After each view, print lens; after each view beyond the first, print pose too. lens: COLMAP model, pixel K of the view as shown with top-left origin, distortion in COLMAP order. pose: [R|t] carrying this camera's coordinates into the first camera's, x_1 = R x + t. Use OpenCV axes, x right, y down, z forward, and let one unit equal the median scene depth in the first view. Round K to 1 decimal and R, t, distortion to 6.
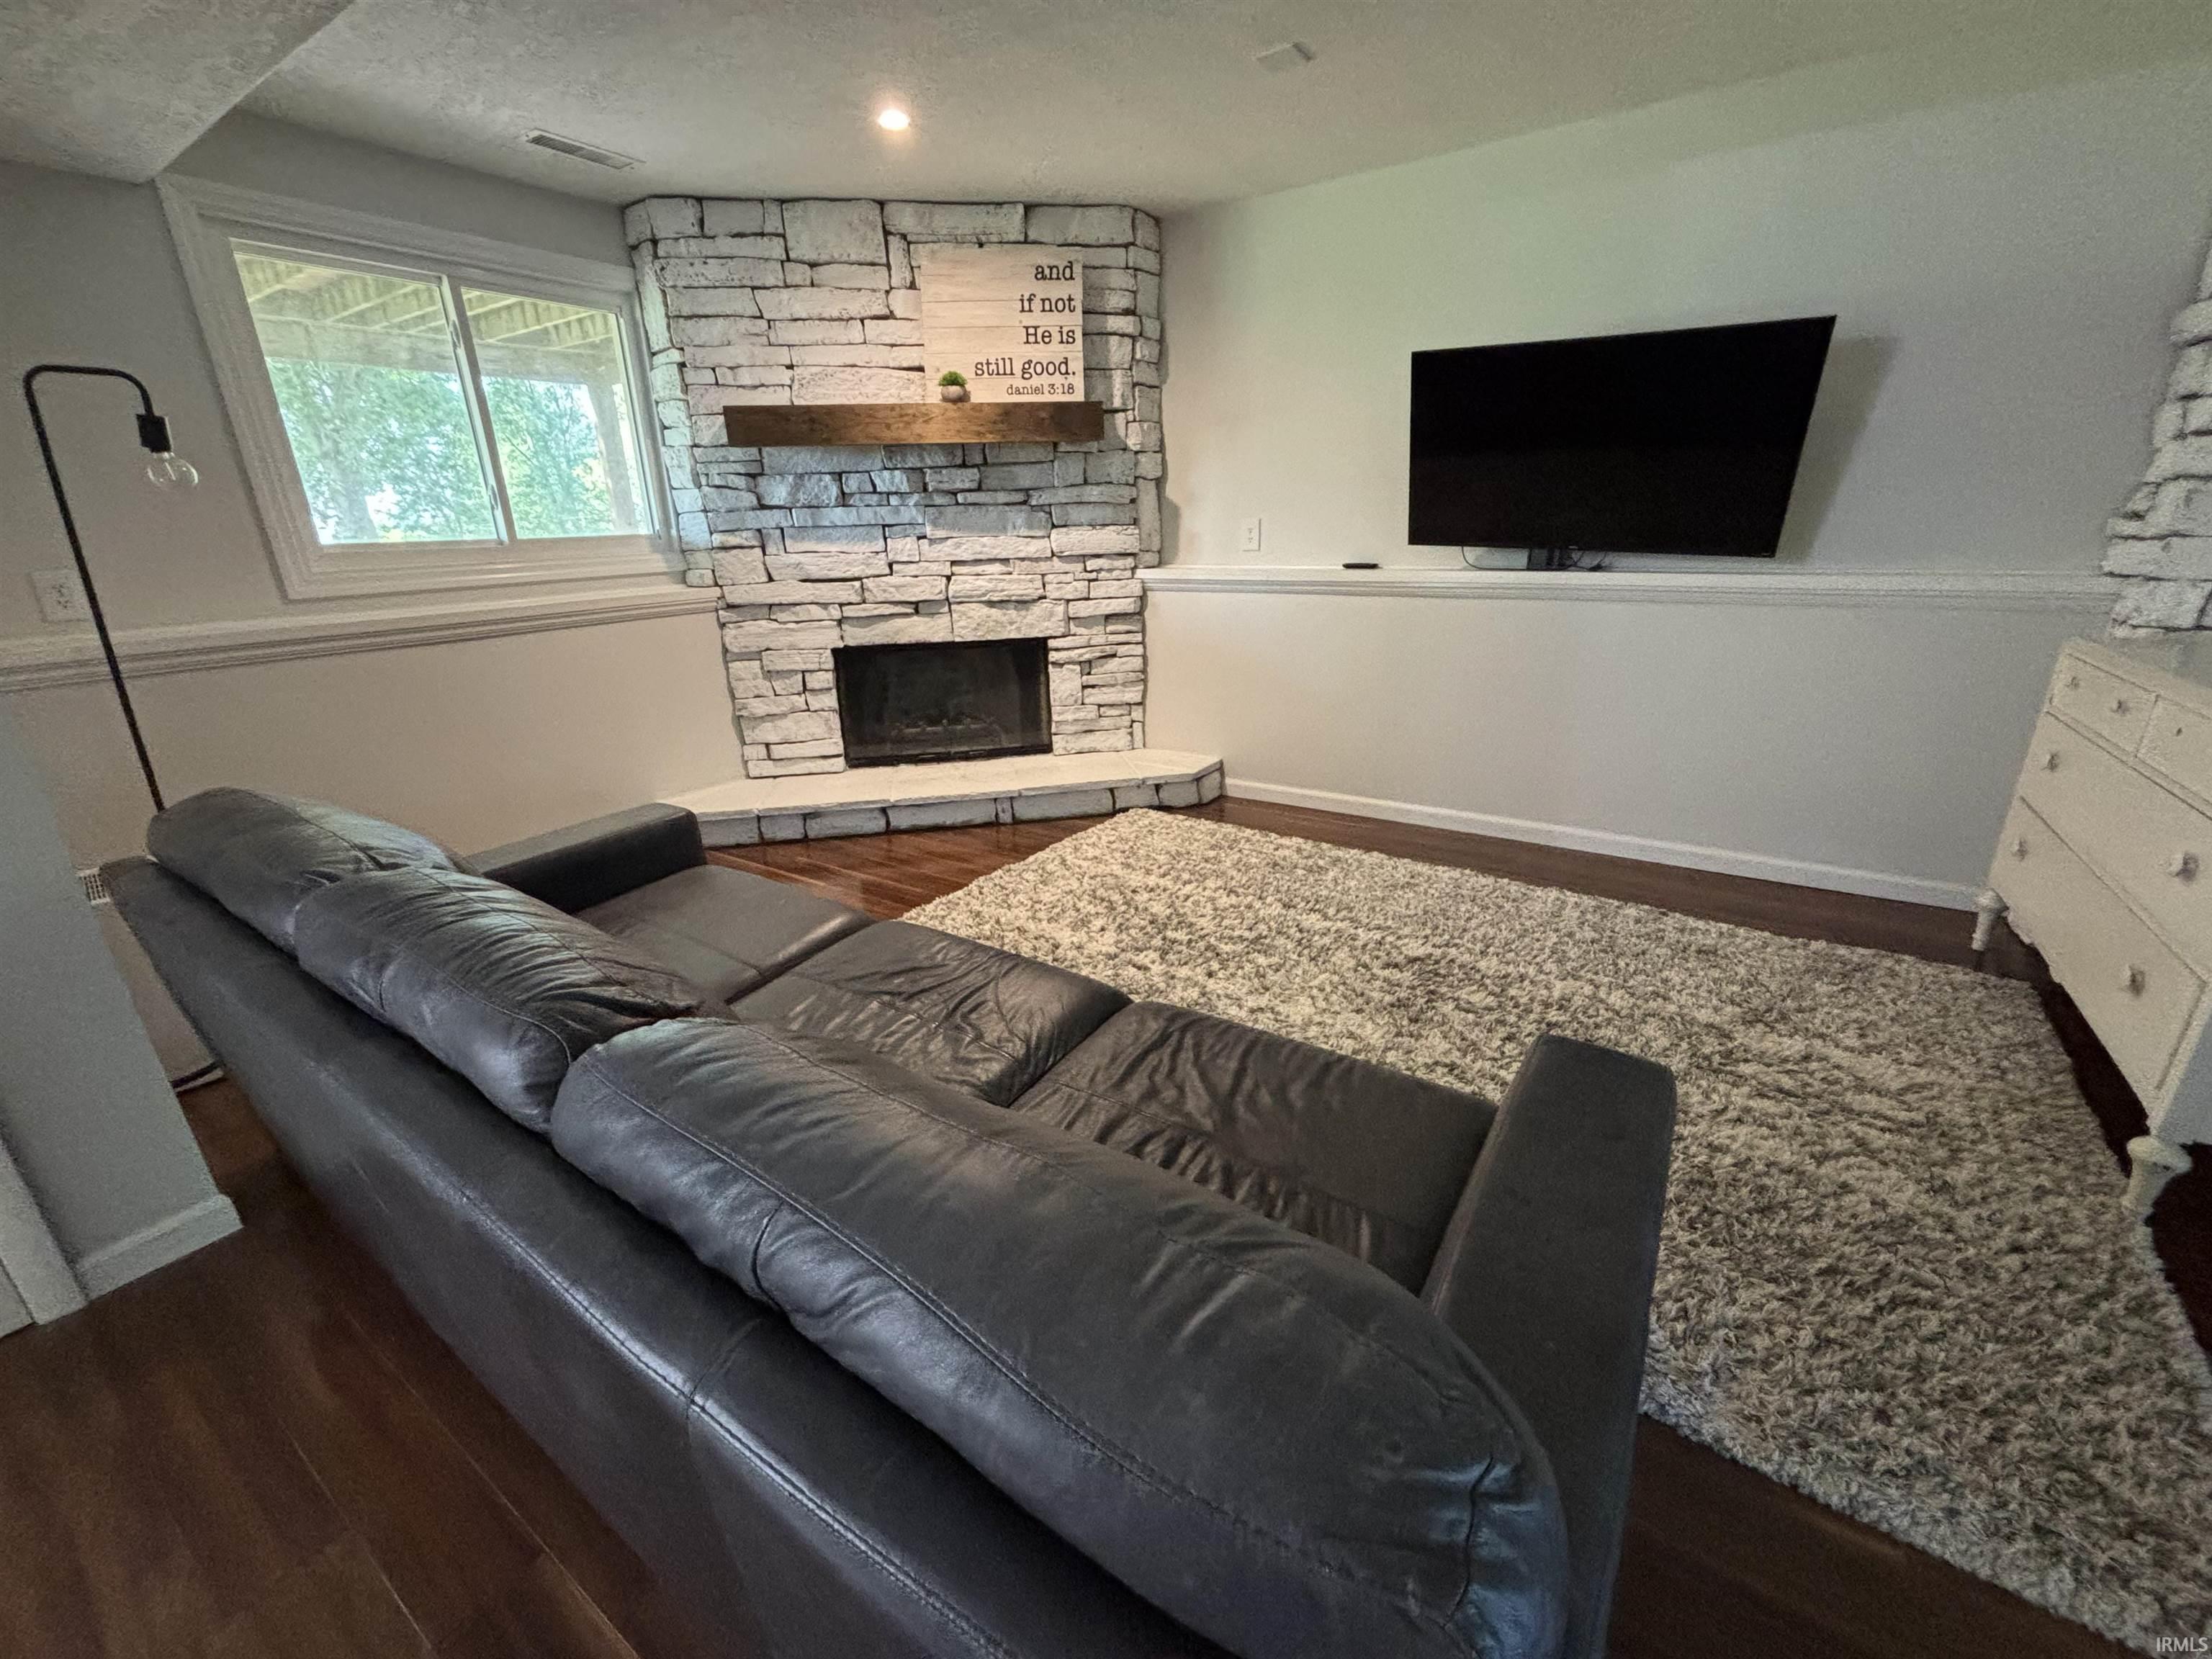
lens RADIAL K [[894.0, 0, 1099.0], [0, 894.0, 831.5], [0, 0, 1]] dist [0.003996, 0.000596]
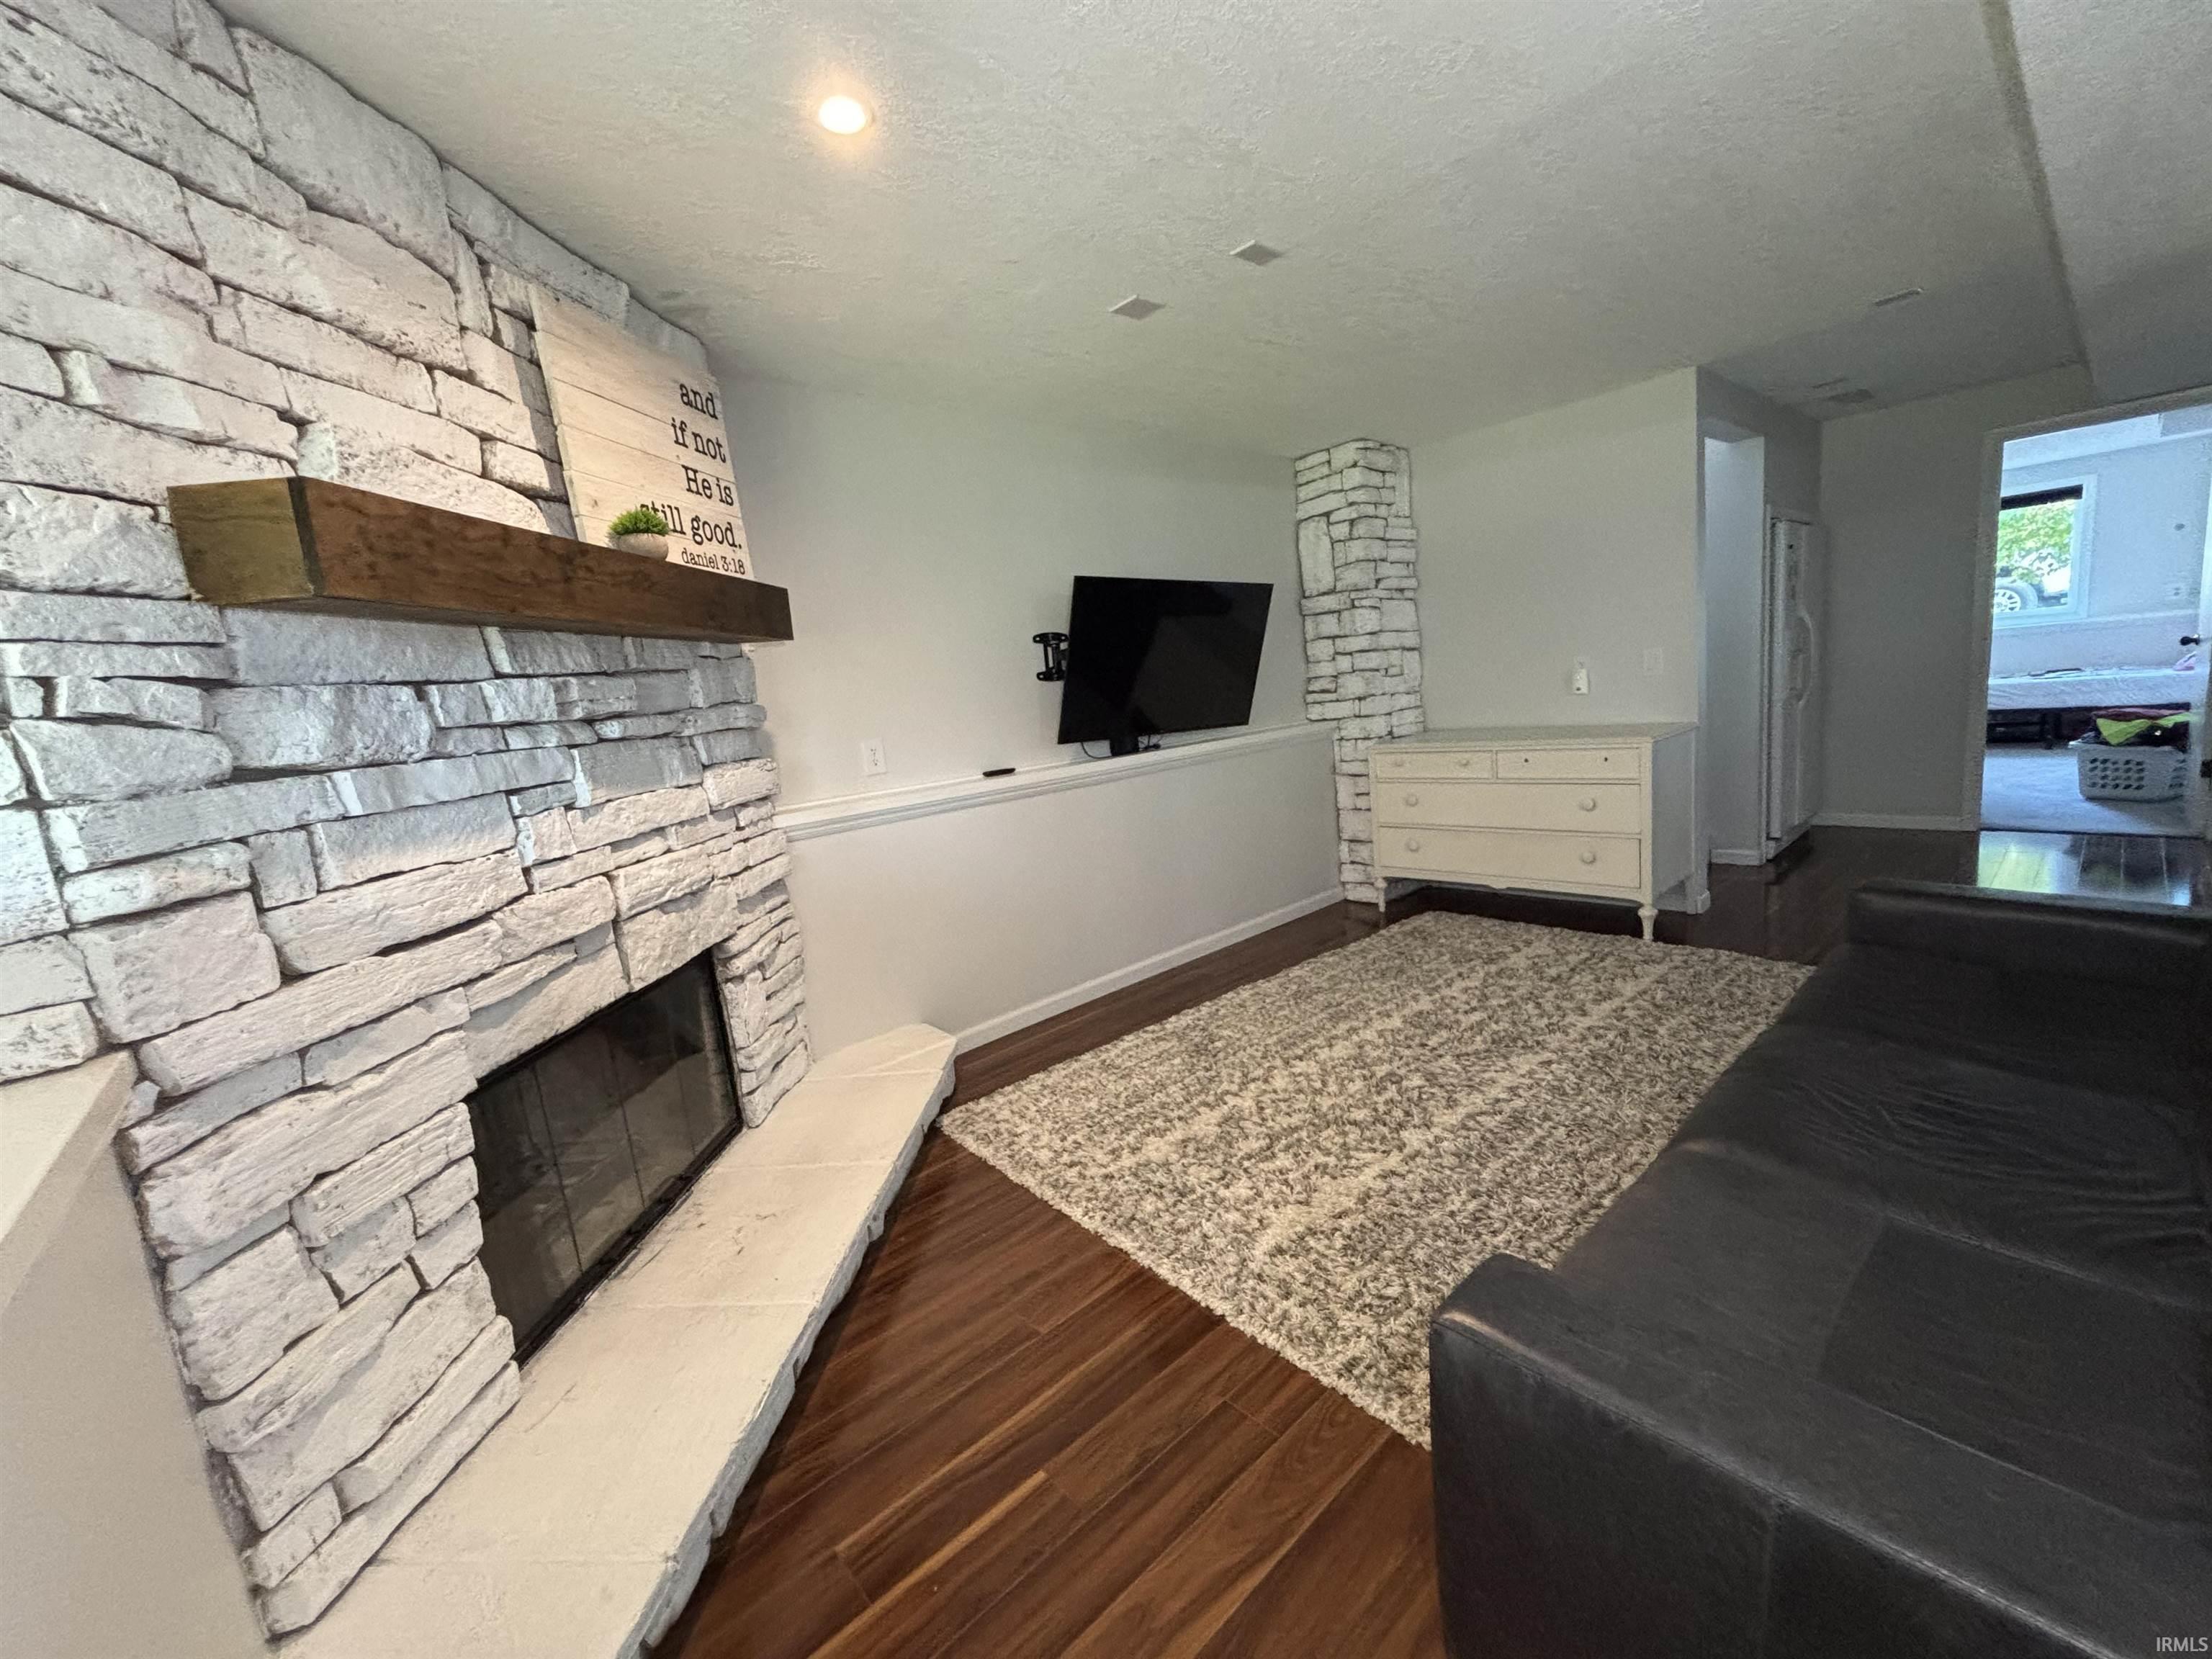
lens RADIAL K [[894.0, 0, 1099.0], [0, 894.0, 831.5], [0, 0, 1]] dist [0.003996, 0.000596]
pose [[0.248412, -0.153573, 0.956403, -0.608236], [0.402145, 0.914593, 0.042408, -0.224280], [-0.881233, 0.374078, 0.288954, 0.616610]]
